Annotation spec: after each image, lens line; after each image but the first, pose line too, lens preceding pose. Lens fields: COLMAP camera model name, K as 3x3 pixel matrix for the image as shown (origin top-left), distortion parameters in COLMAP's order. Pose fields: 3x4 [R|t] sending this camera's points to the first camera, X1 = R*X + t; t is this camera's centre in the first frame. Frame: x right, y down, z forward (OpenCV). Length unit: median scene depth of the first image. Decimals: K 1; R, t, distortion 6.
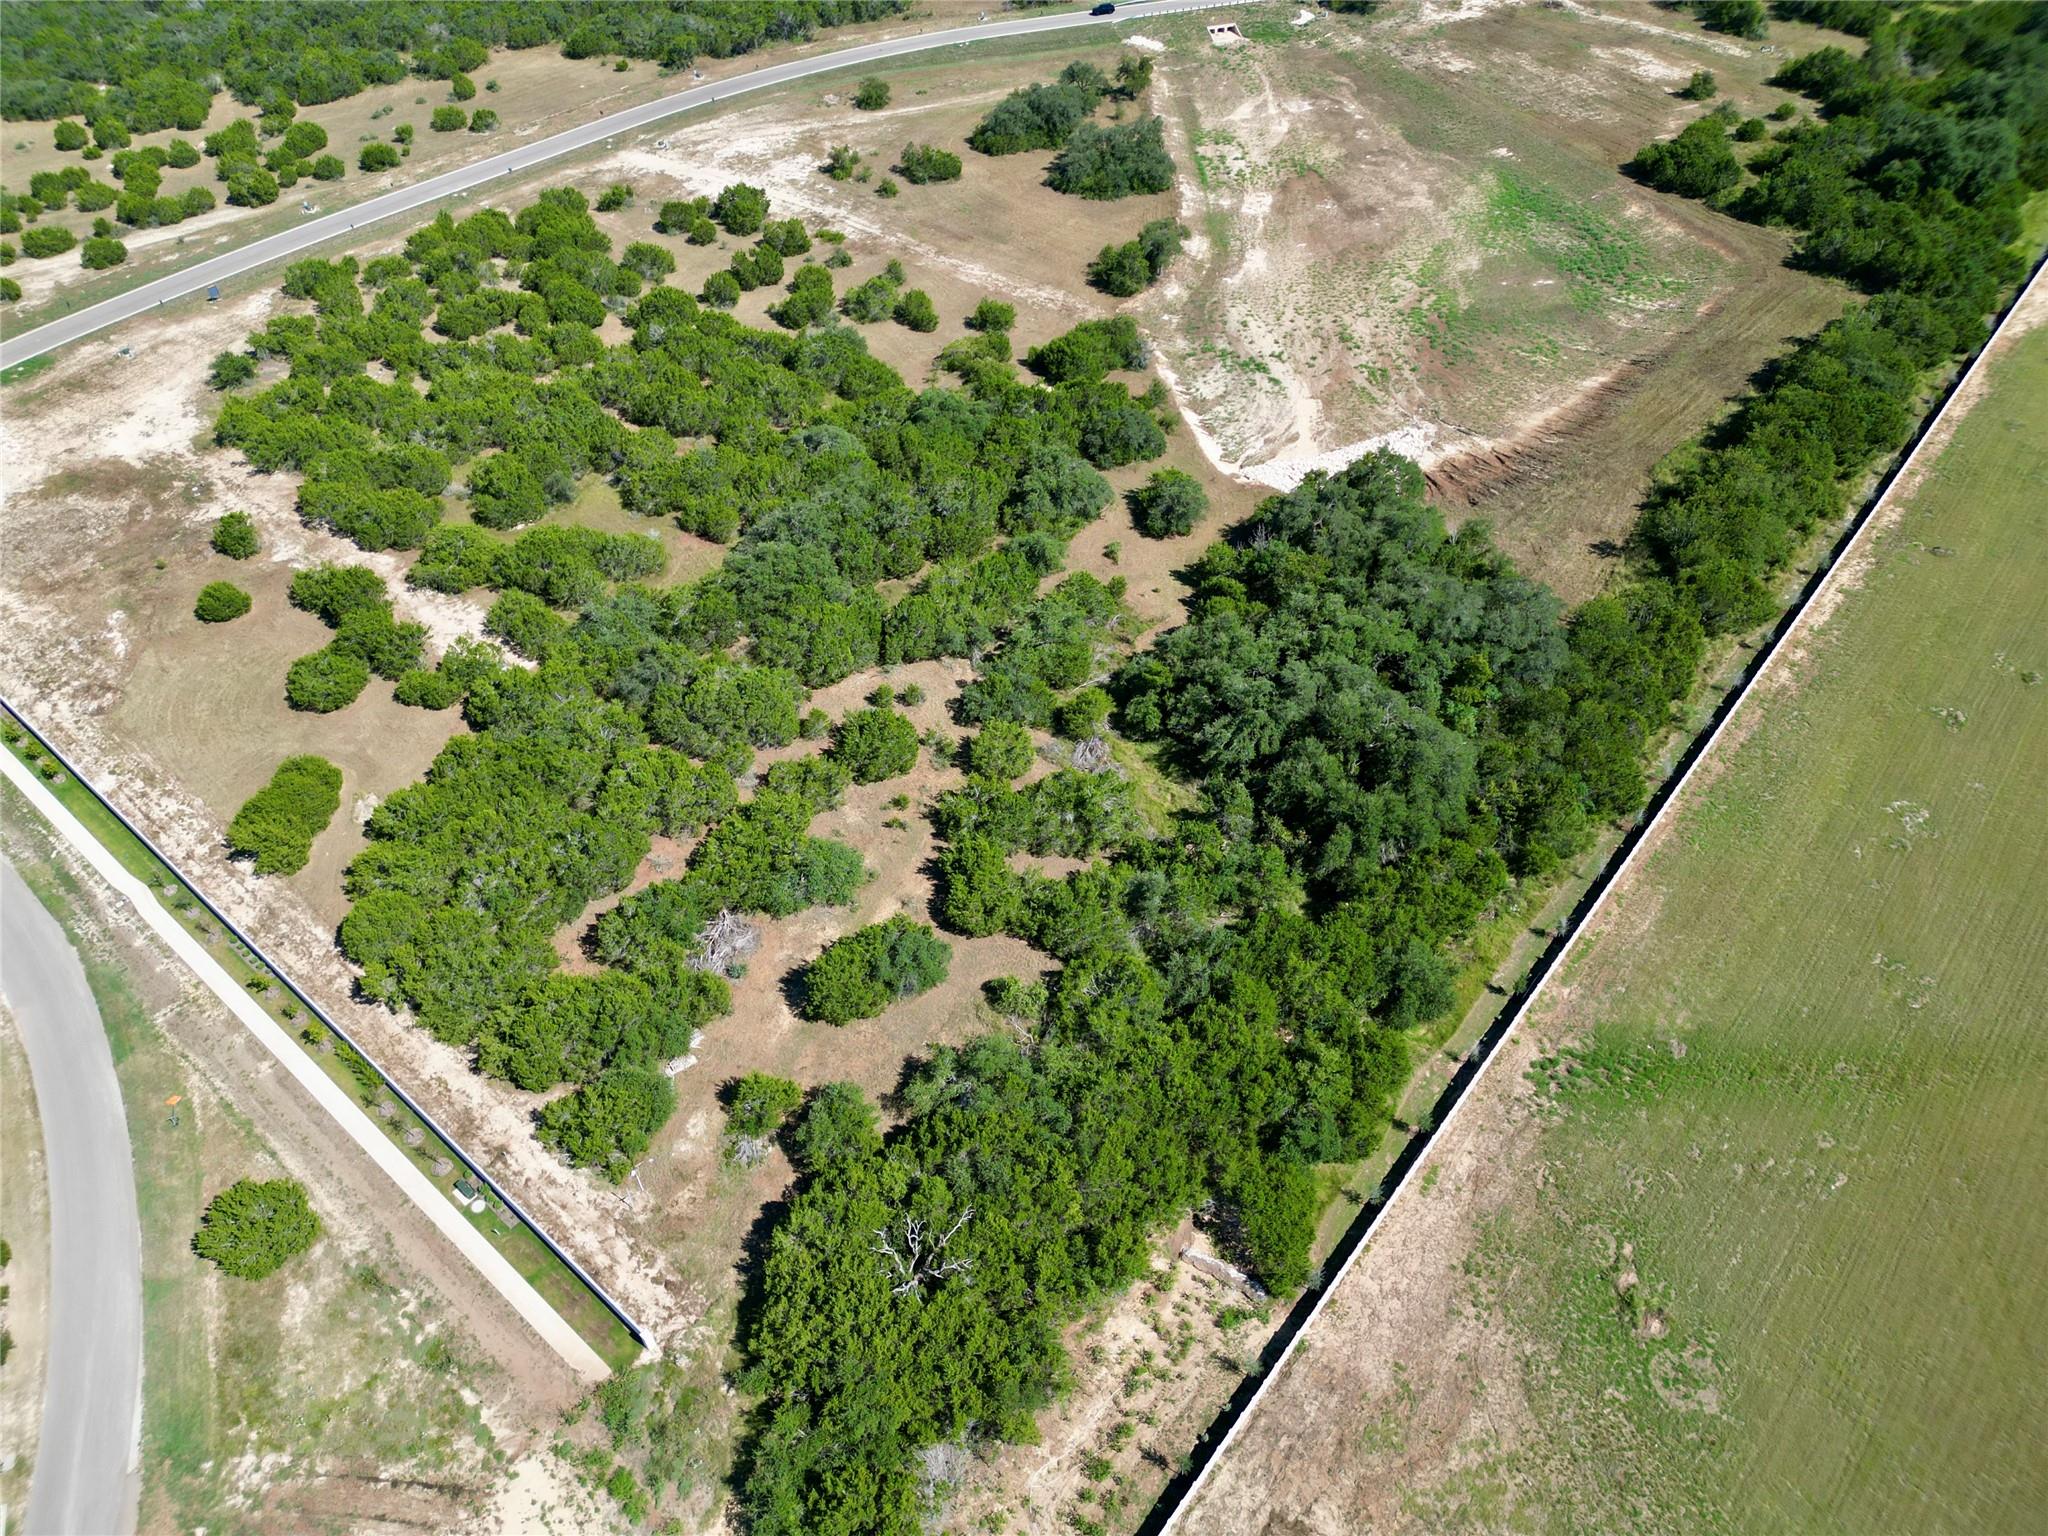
lens RADIAL K [[1429.4, 0, 1017.6], [0, 1429.4, 781.6], [0, 0, 1]] dist [0.089012, -0.097899]
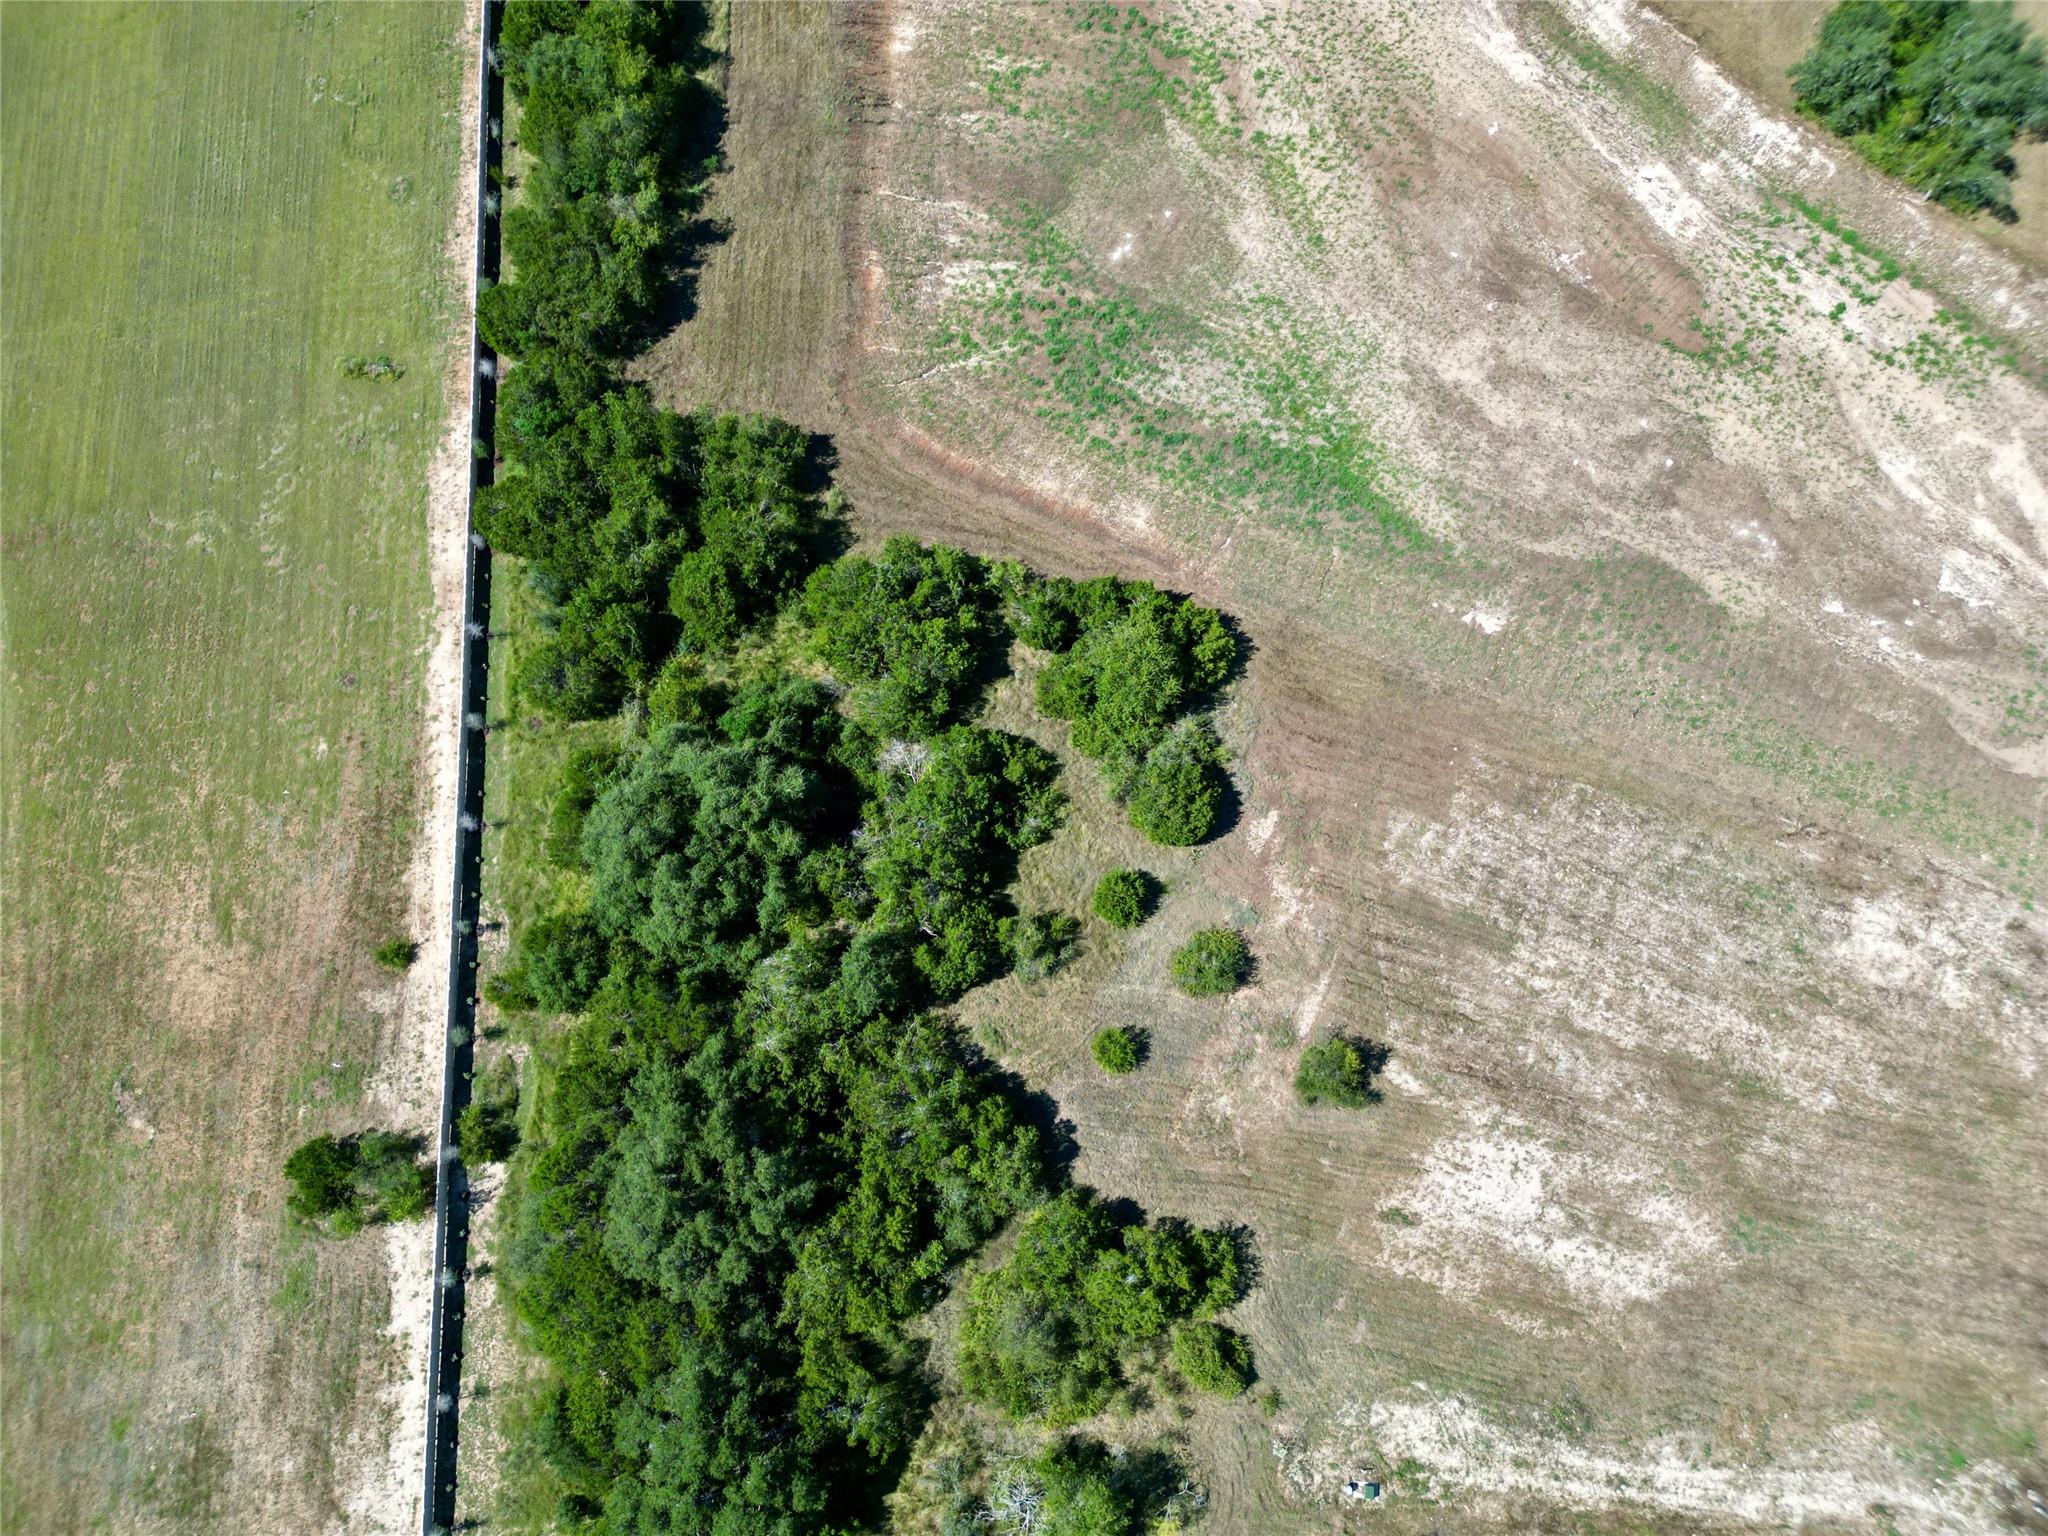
lens RADIAL K [[1434.5, 0, 1015.9], [0, 1434.5, 761.8], [0, 0, 1]] dist [0.090972, -0.095077]
pose [[-0.714467, 0.676950, -0.176850, 0.911147], [-0.469492, -0.276447, 0.838543, -1.258195], [0.518761, 0.682141, 0.515335, 1.133739]]
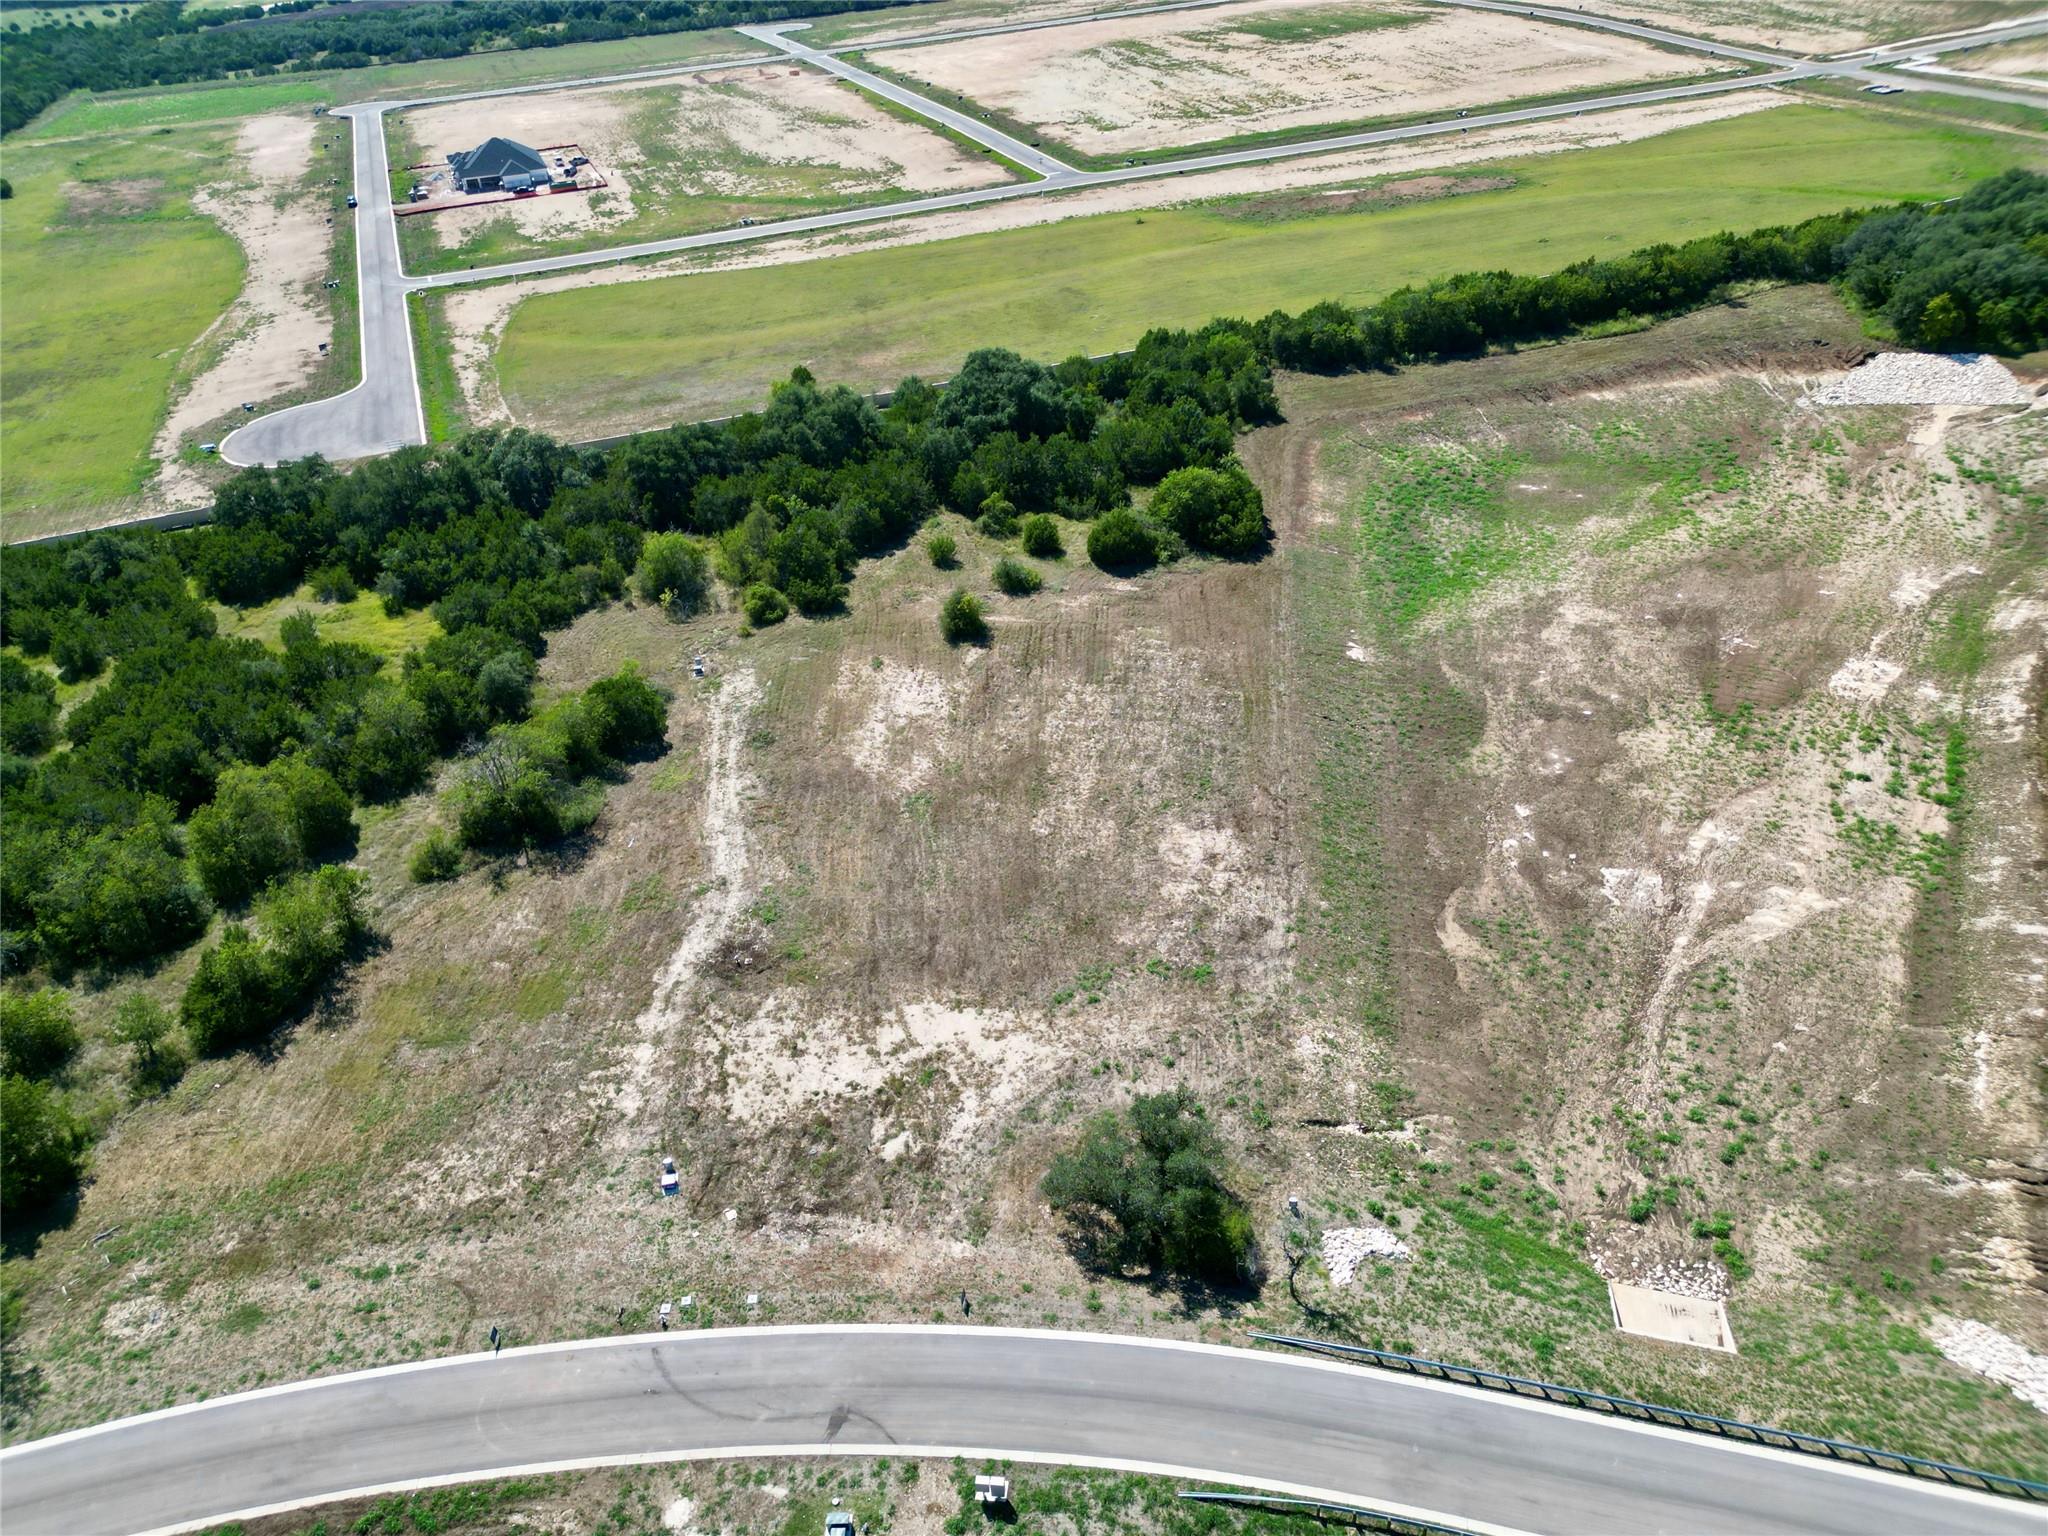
lens RADIAL K [[1429.4, 0, 1017.6], [0, 1429.4, 781.6], [0, 0, 1]] dist [0.089012, -0.097899]
pose [[-0.857652, -0.224251, 0.462758, 0.274945], [0.416607, 0.224528, 0.880923, -1.605932], [-0.301450, 0.948314, -0.099142, 1.858826]]
